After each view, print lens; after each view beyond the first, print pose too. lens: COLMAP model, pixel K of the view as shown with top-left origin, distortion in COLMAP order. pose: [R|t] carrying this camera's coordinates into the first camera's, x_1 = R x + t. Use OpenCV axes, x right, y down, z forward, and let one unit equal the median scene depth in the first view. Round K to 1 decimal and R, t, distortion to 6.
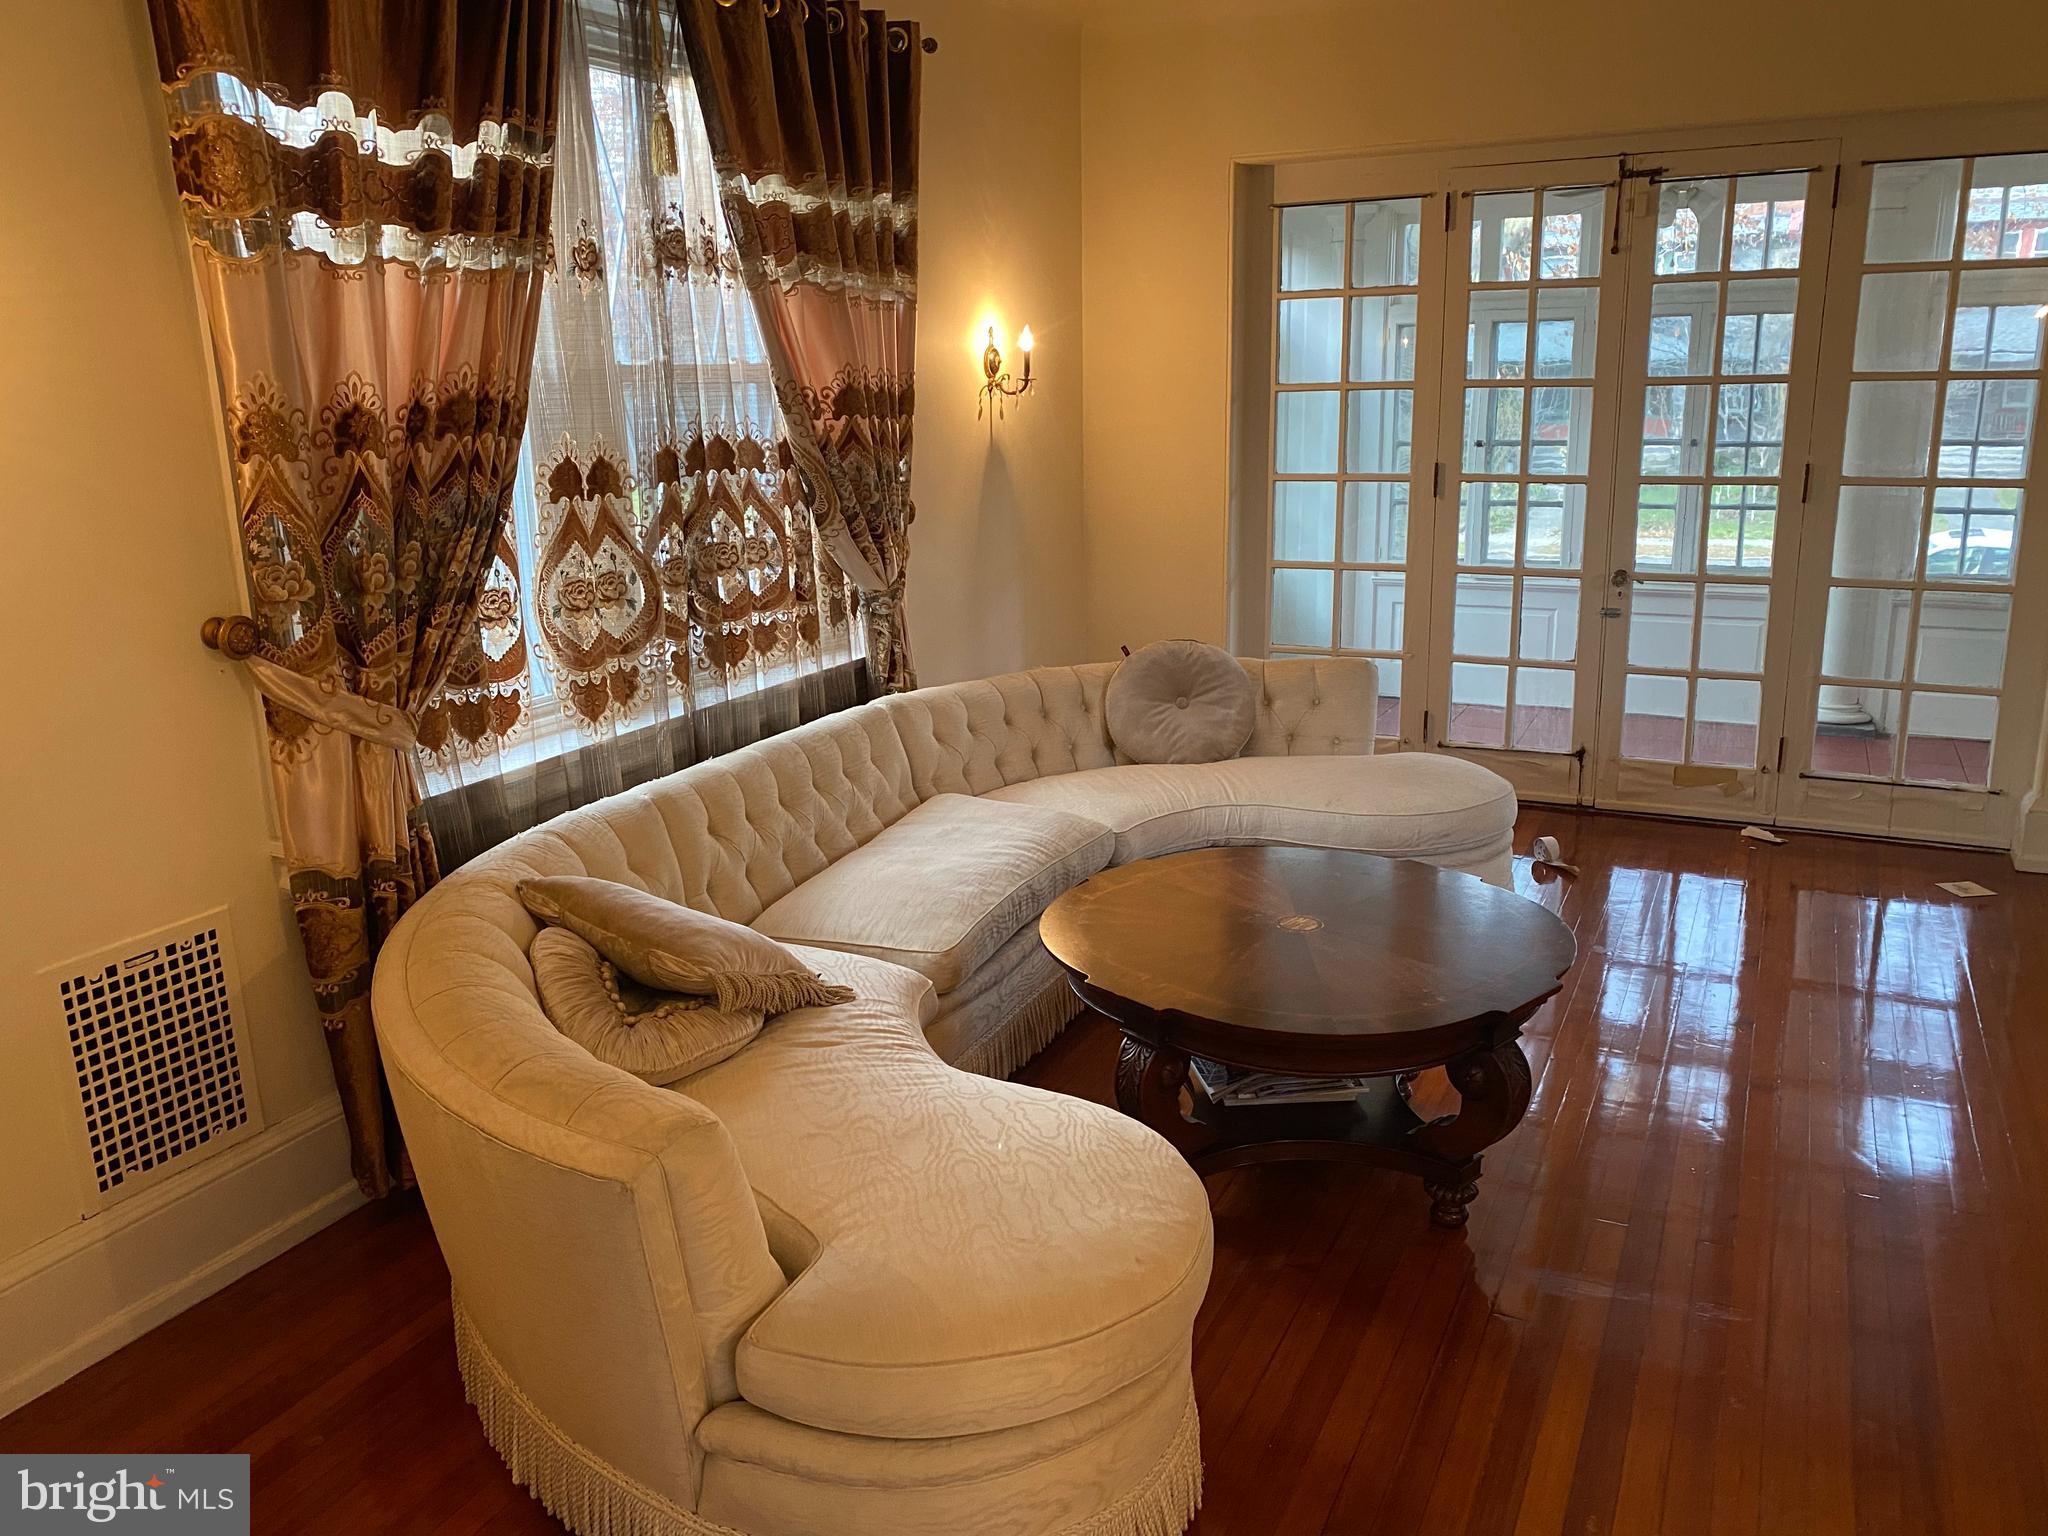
lens RADIAL K [[1560.7, 0, 1034.2], [0, 1560.7, 753.4], [0, 0, 1]] dist [0.025263, -0.013171]
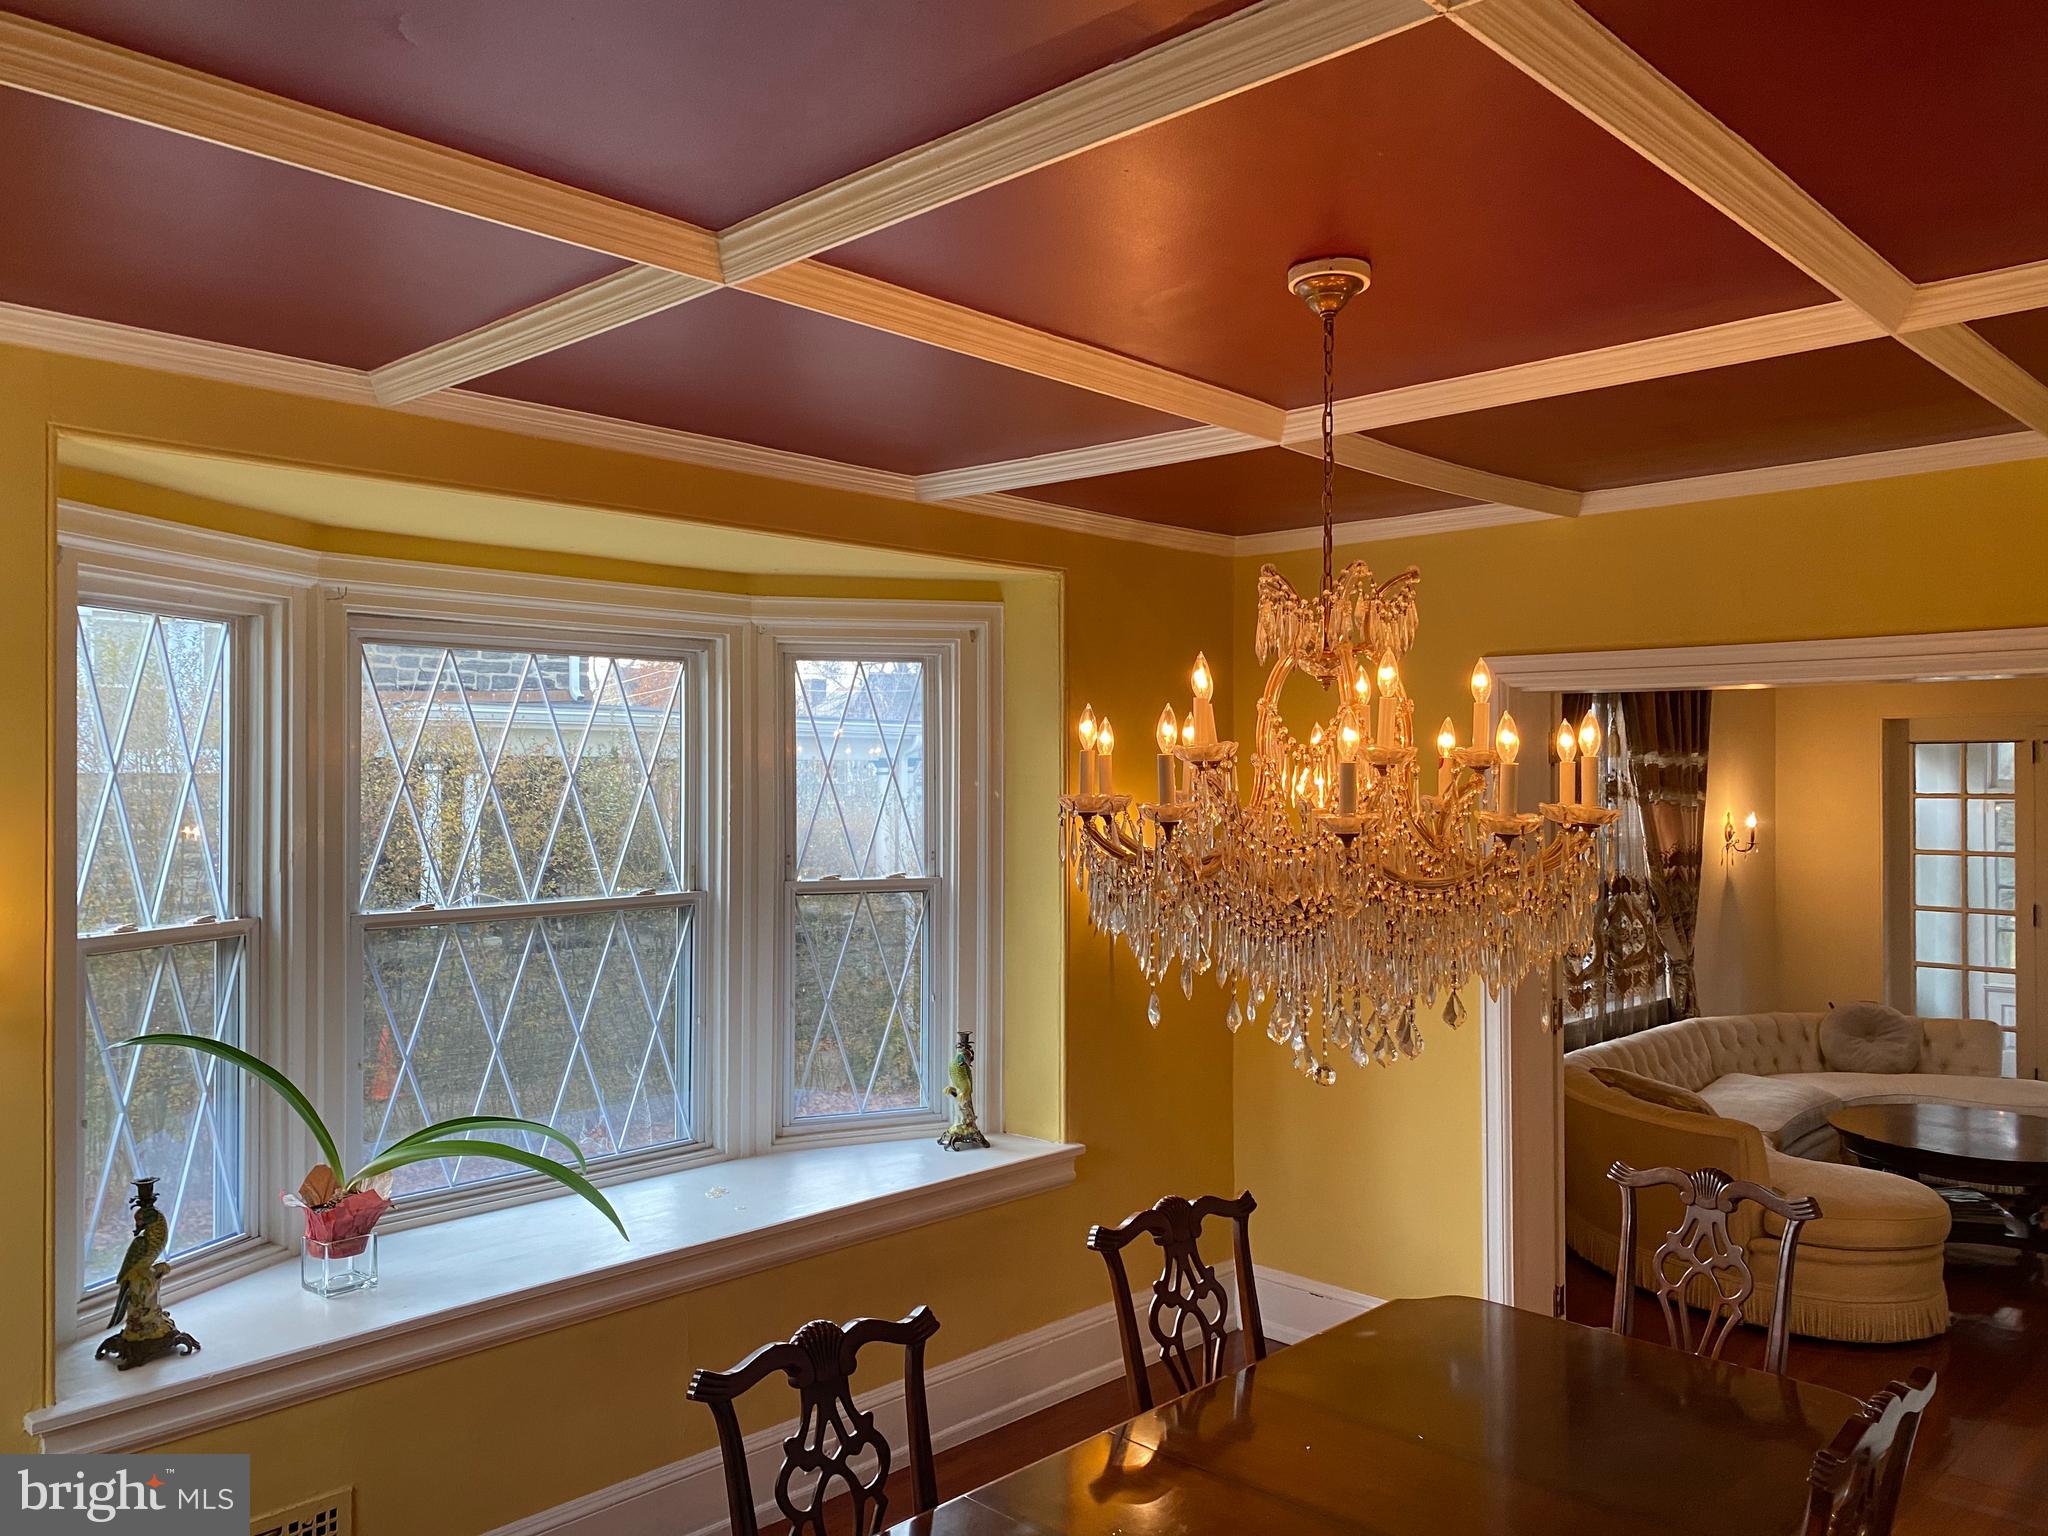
lens RADIAL K [[1560.7, 0, 1034.2], [0, 1560.7, 753.4], [0, 0, 1]] dist [0.025263, -0.013171]
pose [[0.951108, 0.021612, -0.308103, -0.247757], [-0.097447, 0.967596, -0.232943, 0.152803], [0.293084, 0.251578, 0.922394, -0.910051]]
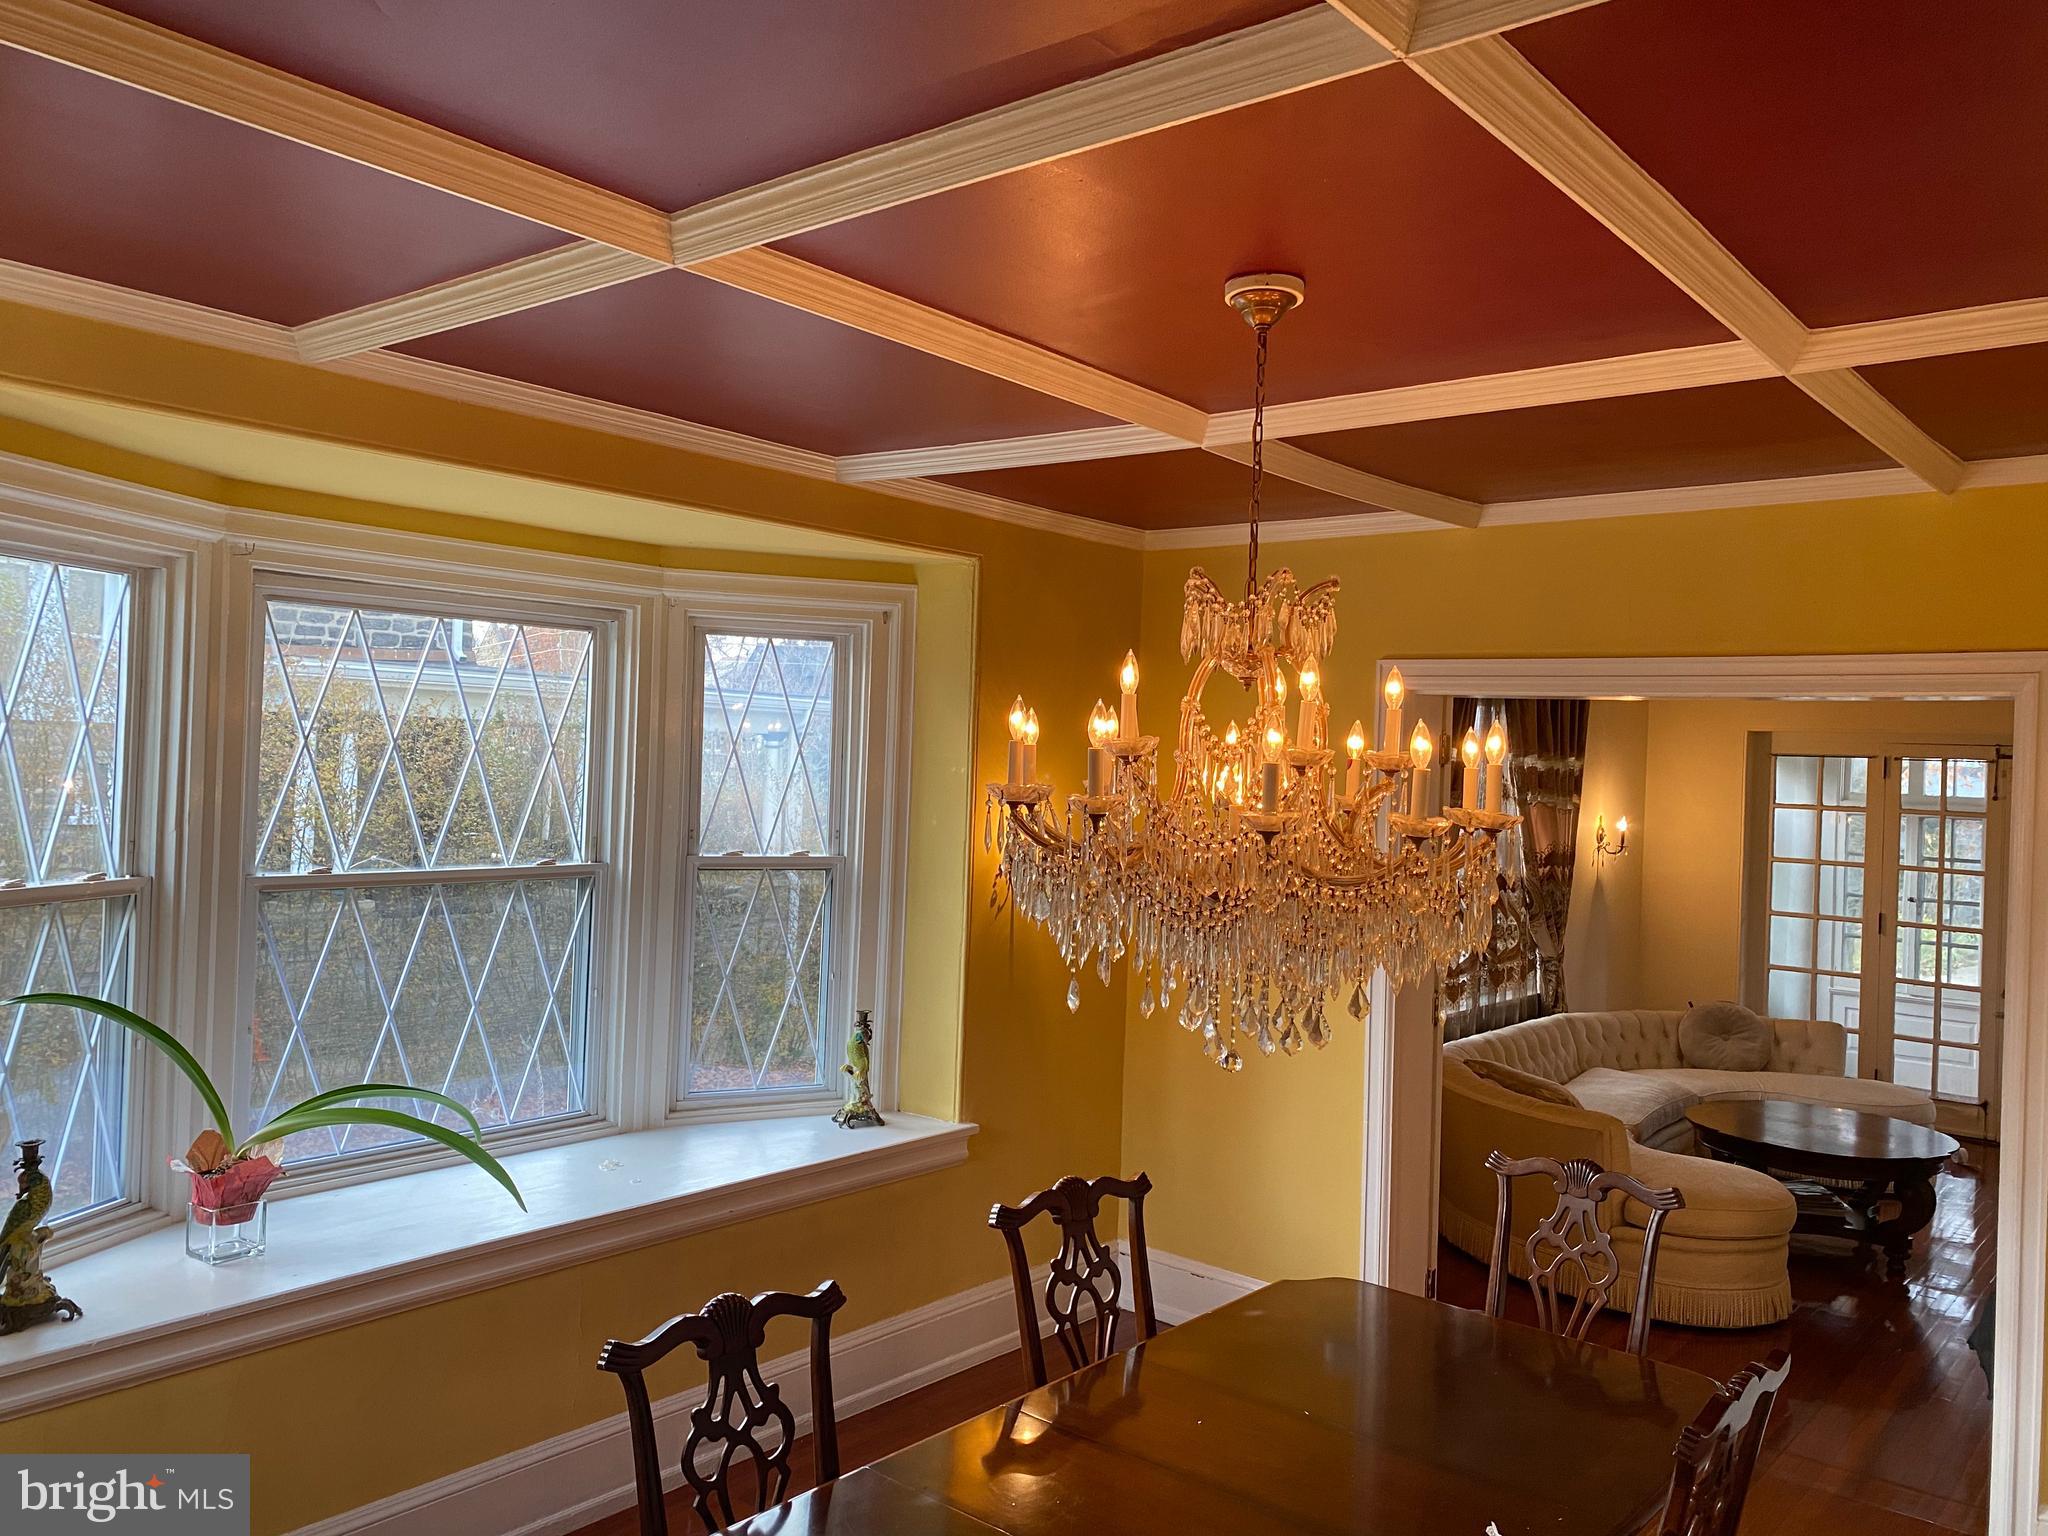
lens RADIAL K [[1555.9, 0, 1031.3], [0, 1555.9, 740.1], [0, 0, 1]] dist [0.025207, -0.012087]
pose [[0.968395, 0.057964, -0.242595, -0.254153], [-0.117052, 0.964481, -0.236804, 0.153571], [0.220252, 0.257716, 0.940782, -0.919450]]
